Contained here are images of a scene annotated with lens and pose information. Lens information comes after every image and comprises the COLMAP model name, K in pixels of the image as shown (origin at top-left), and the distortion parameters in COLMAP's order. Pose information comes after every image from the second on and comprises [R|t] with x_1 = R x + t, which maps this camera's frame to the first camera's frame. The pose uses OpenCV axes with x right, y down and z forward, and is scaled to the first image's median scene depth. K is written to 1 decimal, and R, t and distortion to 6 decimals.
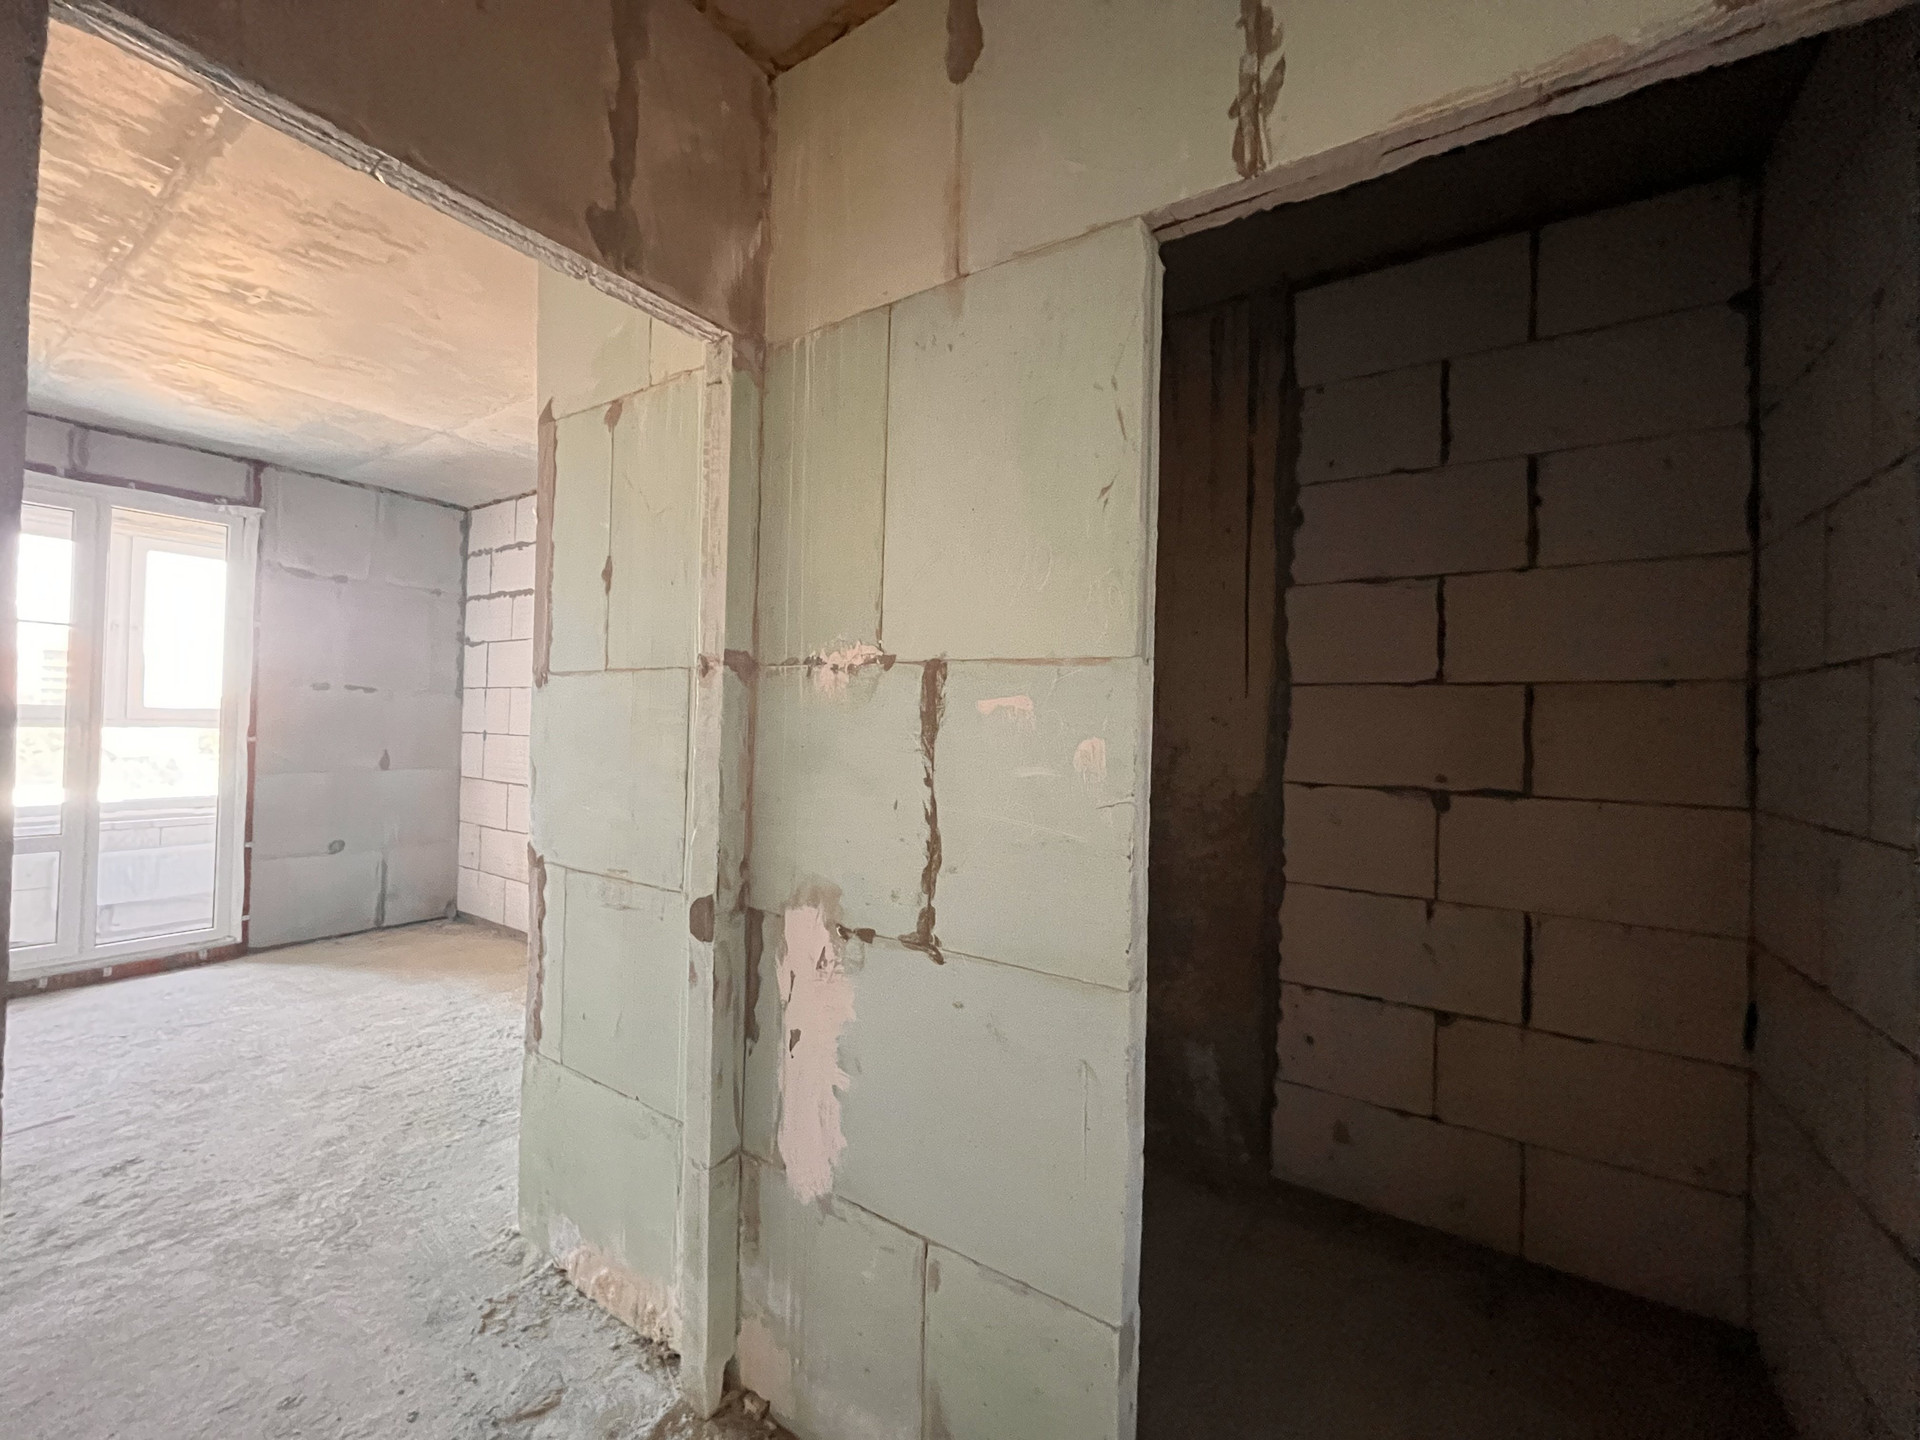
lens RADIAL K [[772.0, 0, 965.0], [0, 772.0, 710.0], [0, 0, 1]] dist [-0.008207, -0.000731]
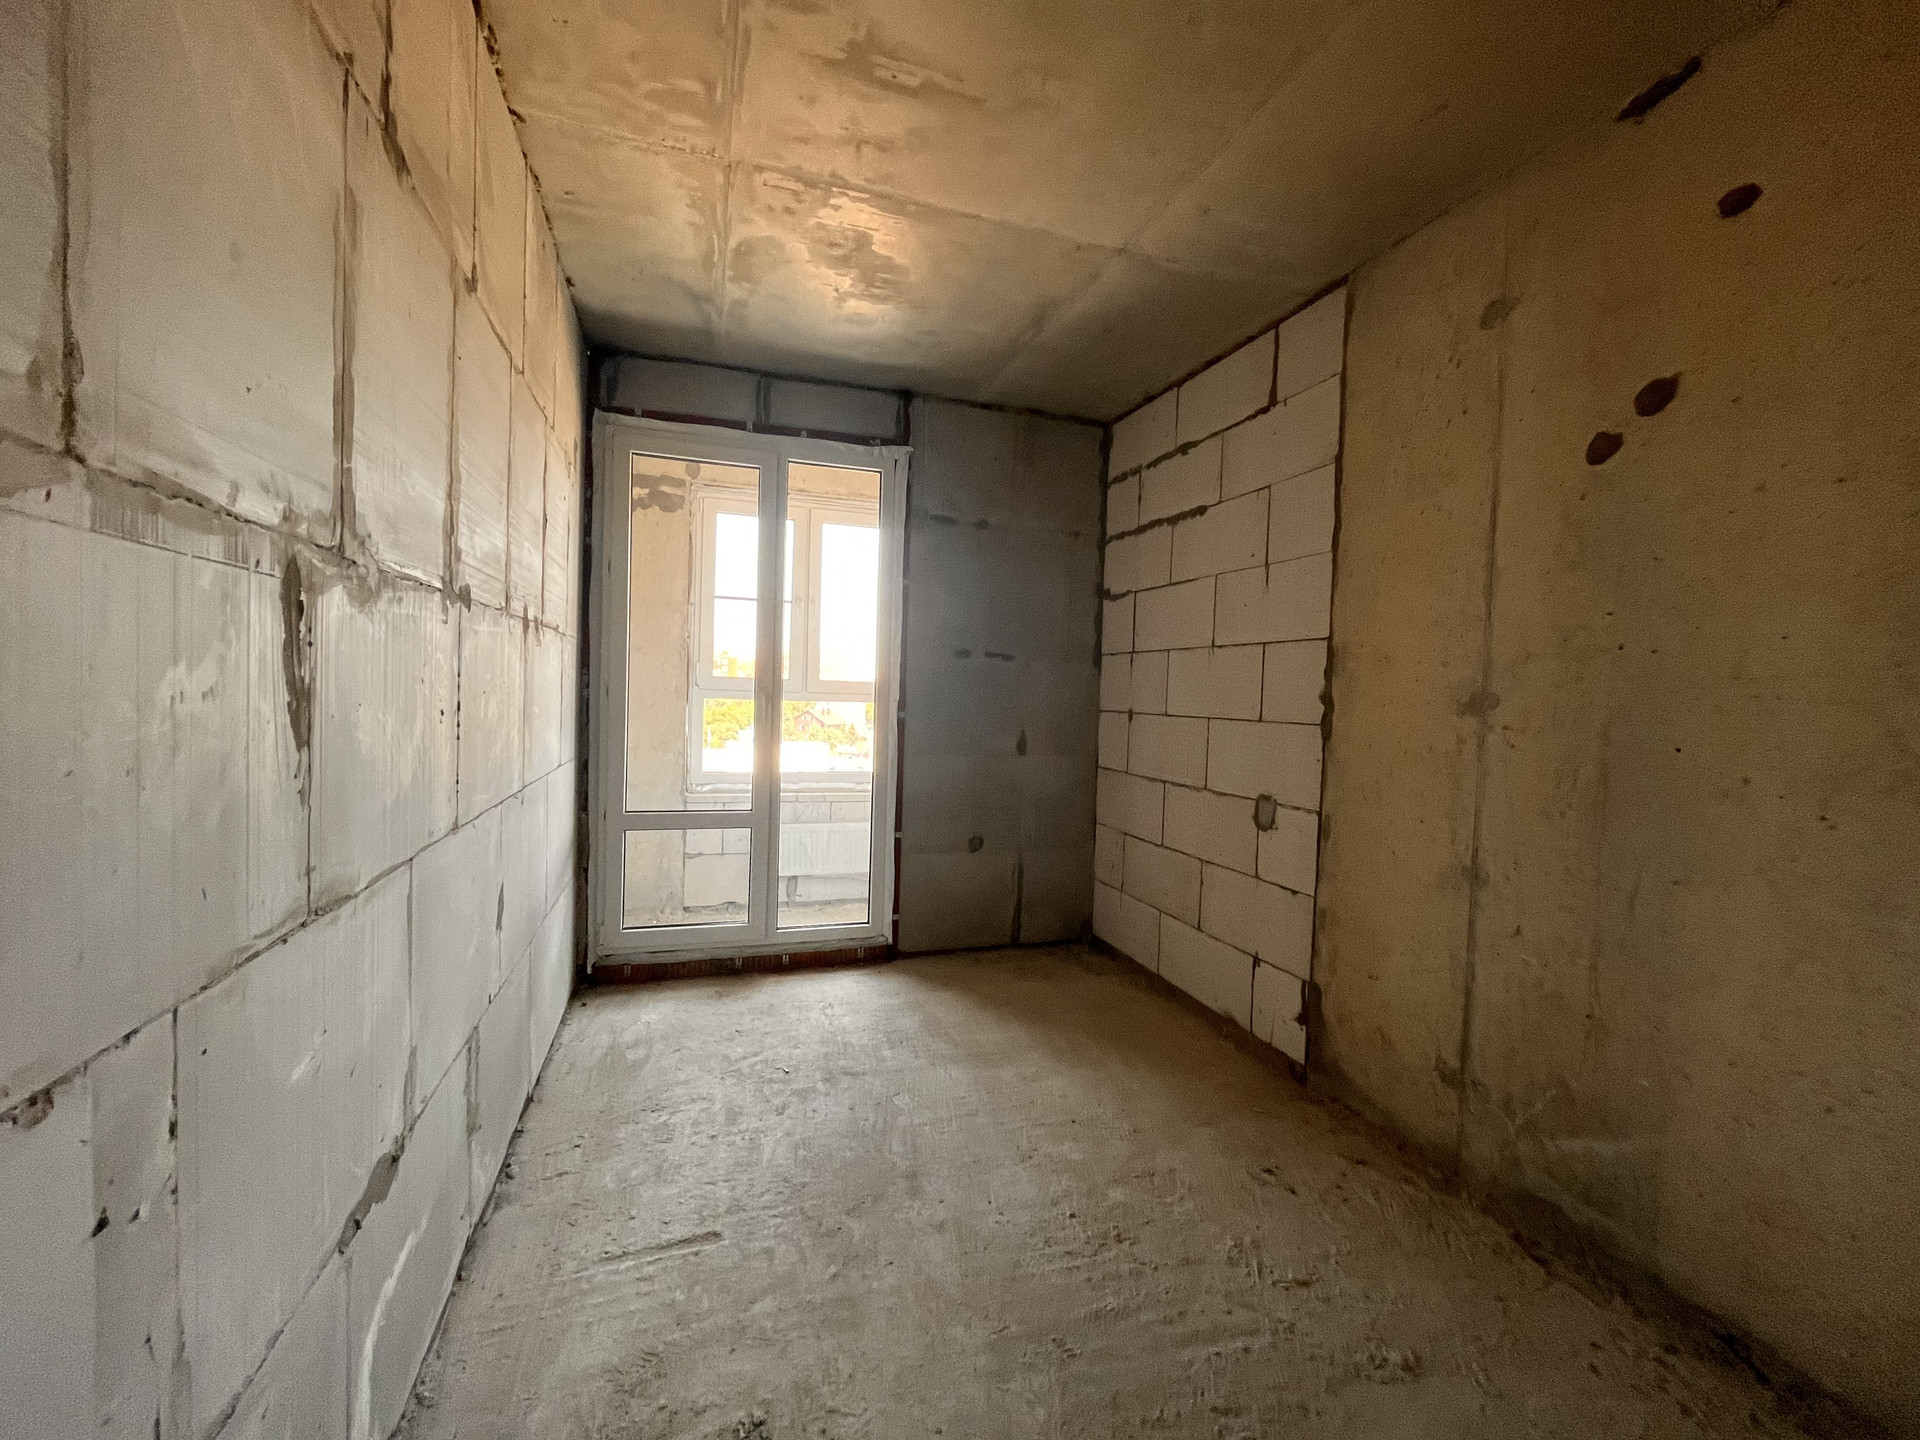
lens RADIAL K [[772.0, 0, 955.9], [0, 772.0, 723.6], [0, 0, 1]] dist [-0.008207, -0.000731]
pose [[0.783939, 0.028358, -0.620190, -0.382067], [-0.004692, 0.999198, 0.039757, 0.015405], [0.620820, -0.028258, 0.783444, 0.395937]]
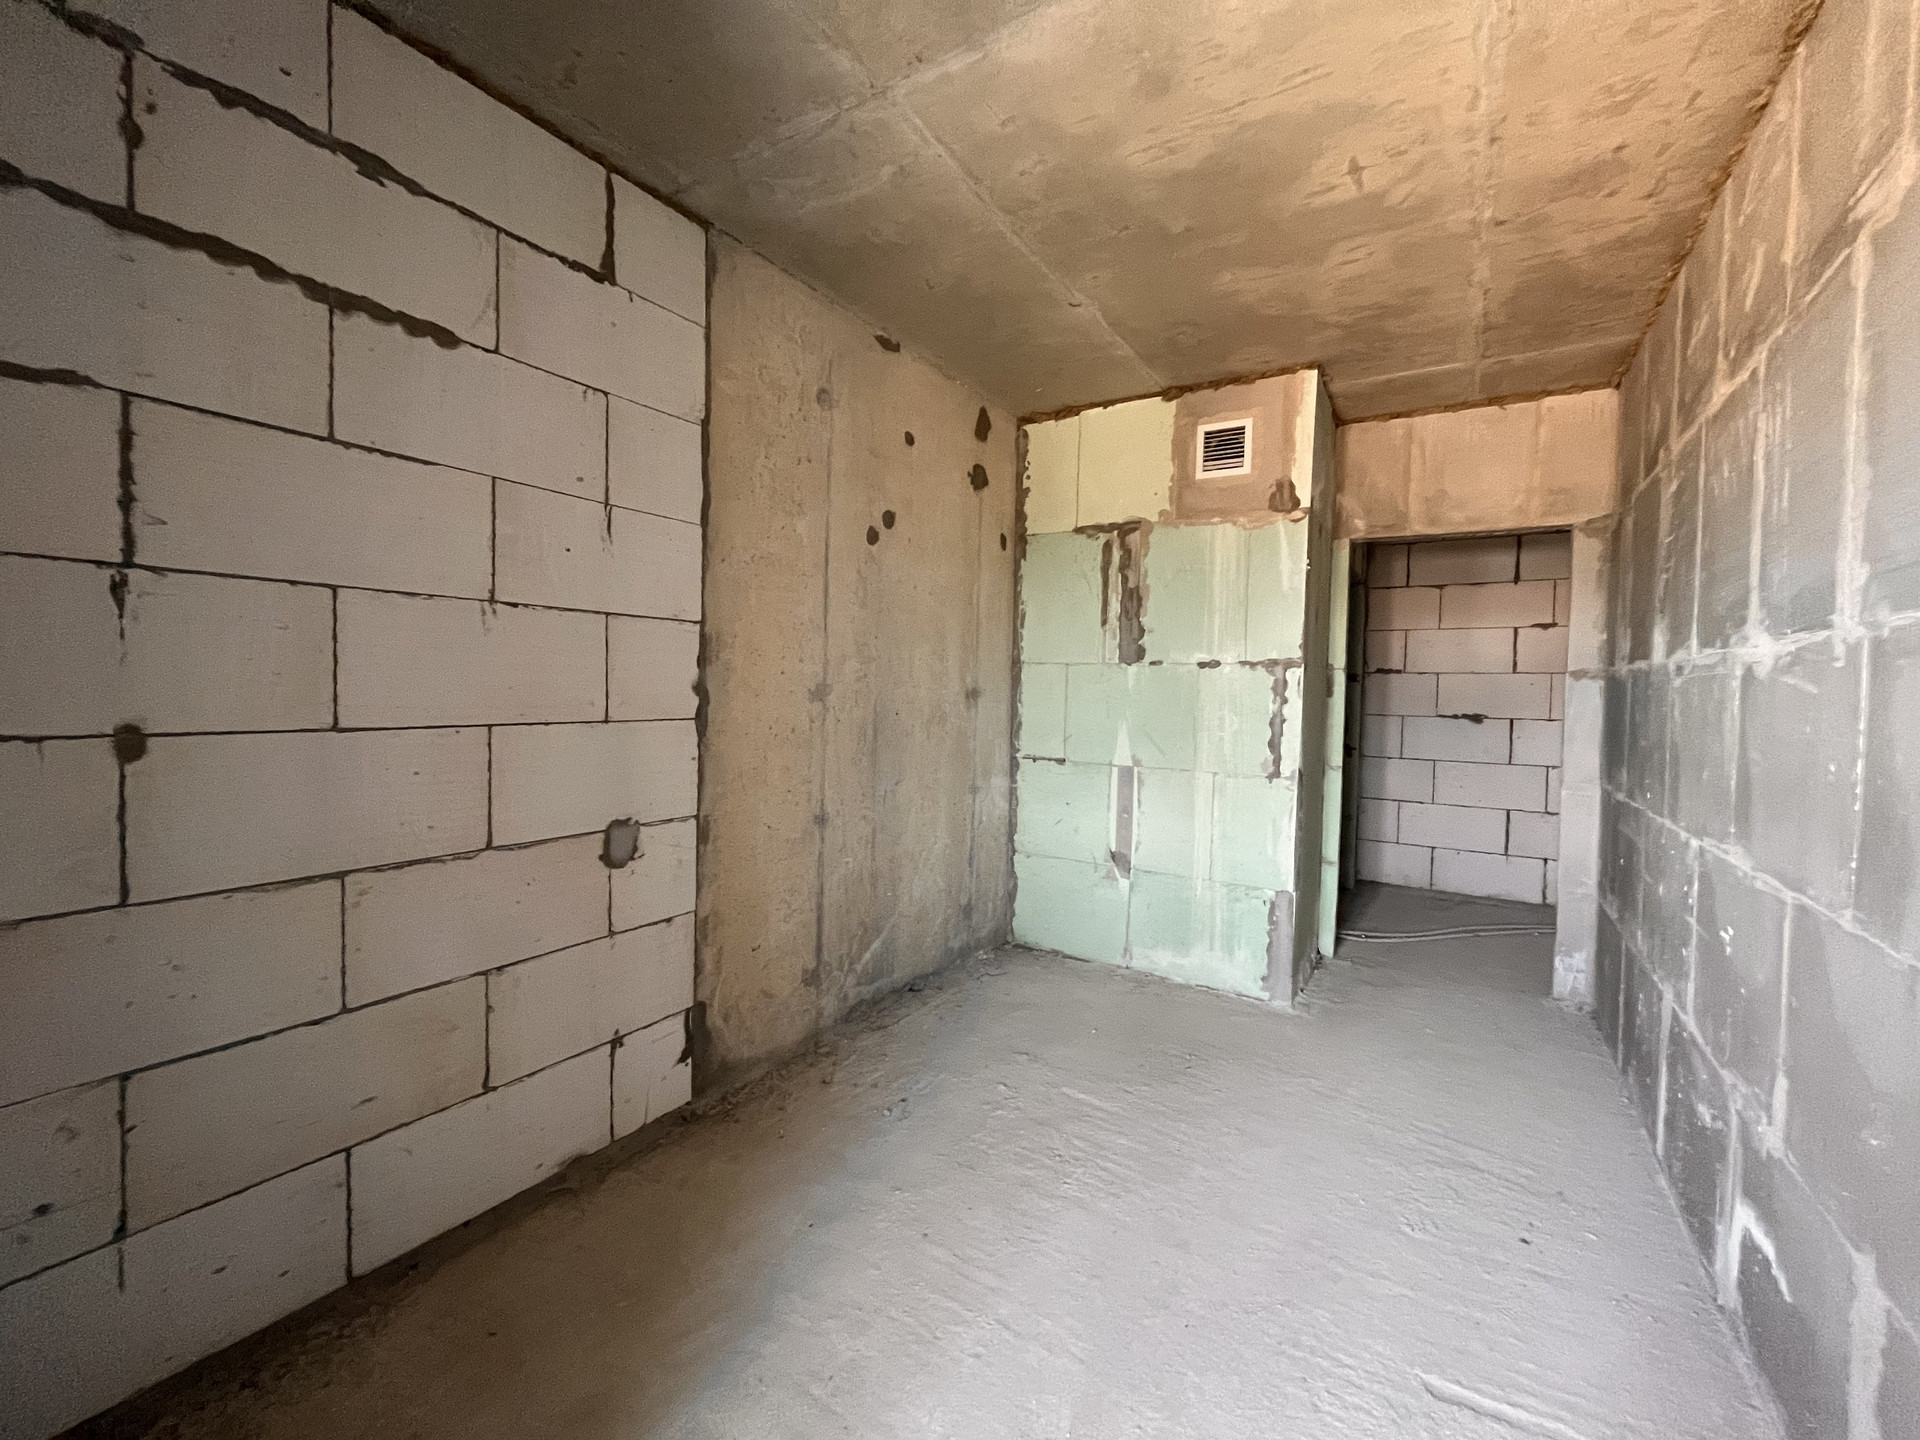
lens RADIAL K [[772.0, 0, 956.9], [0, 772.0, 715.8], [0, 0, 1]] dist [-0.008207, -0.000731]
pose [[-0.008342, -0.058161, 0.998272, -1.193245], [-0.036911, 0.997645, 0.057816, -0.003916], [-0.999284, -0.036365, -0.010470, 0.953014]]
